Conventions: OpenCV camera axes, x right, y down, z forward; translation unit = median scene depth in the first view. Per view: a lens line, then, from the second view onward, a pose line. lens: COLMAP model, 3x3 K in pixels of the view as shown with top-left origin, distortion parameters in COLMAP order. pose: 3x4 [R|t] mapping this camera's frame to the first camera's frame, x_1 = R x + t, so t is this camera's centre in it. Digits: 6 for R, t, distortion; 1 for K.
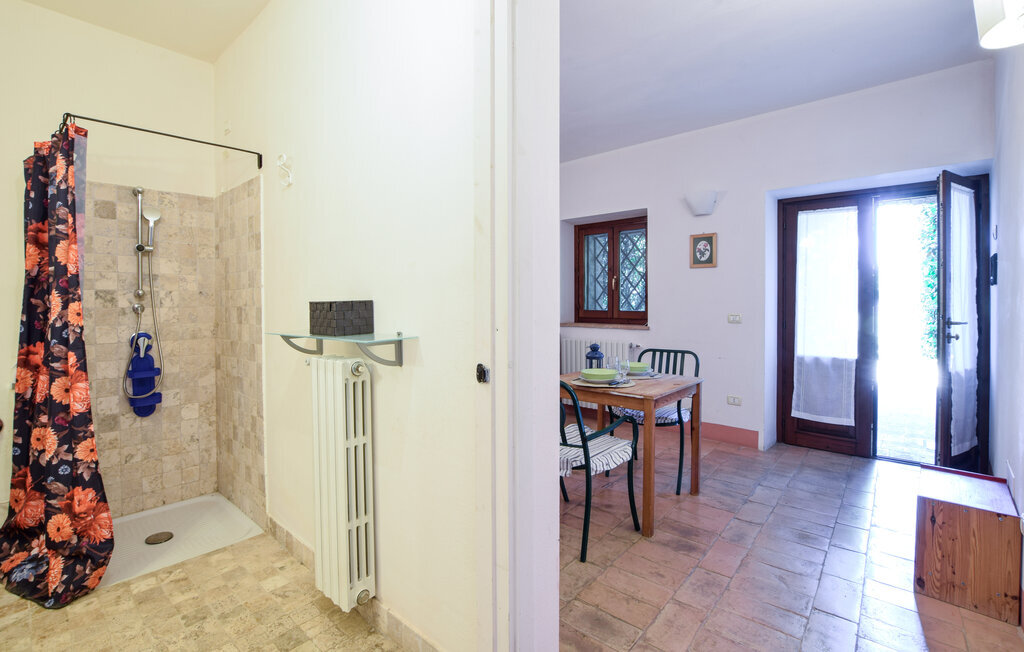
lens RADIAL K [[465.7, 0, 509.3], [0, 465.7, 310.5], [0, 0, 1]] dist [-0.029214, 0.000081]
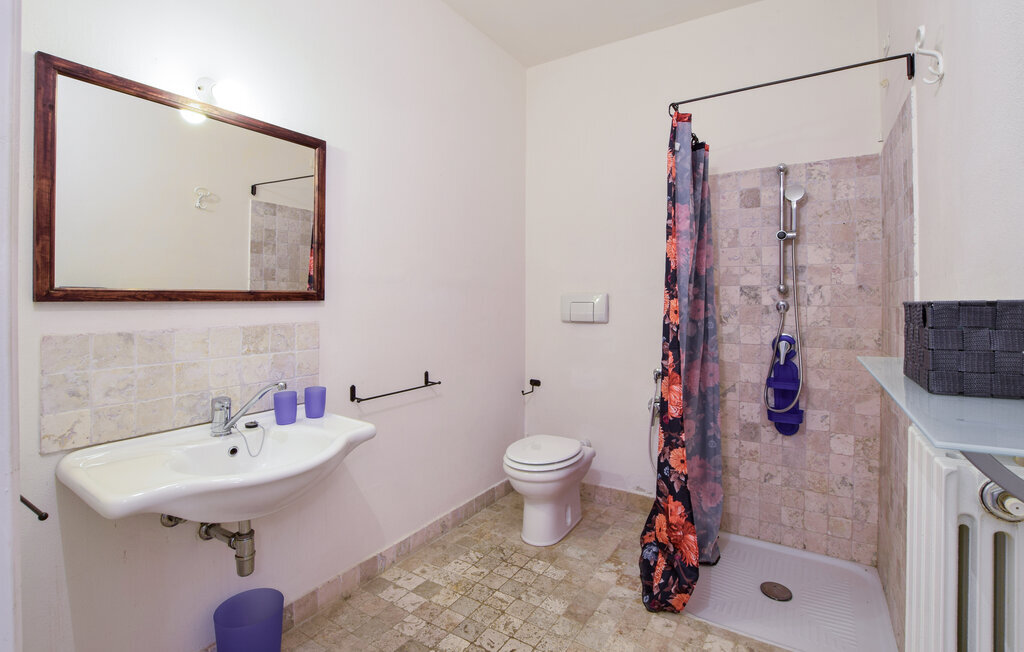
lens RADIAL K [[470.5, 0, 513.1], [0, 470.5, 295.6], [0, 0, 1]] dist [-0.029122, -0.000024]
pose [[0.160480, -0.000981, -0.987039, -0.033403], [-0.022997, 0.999724, -0.004733, -0.009154], [0.986771, 0.023459, 0.160413, 0.360464]]
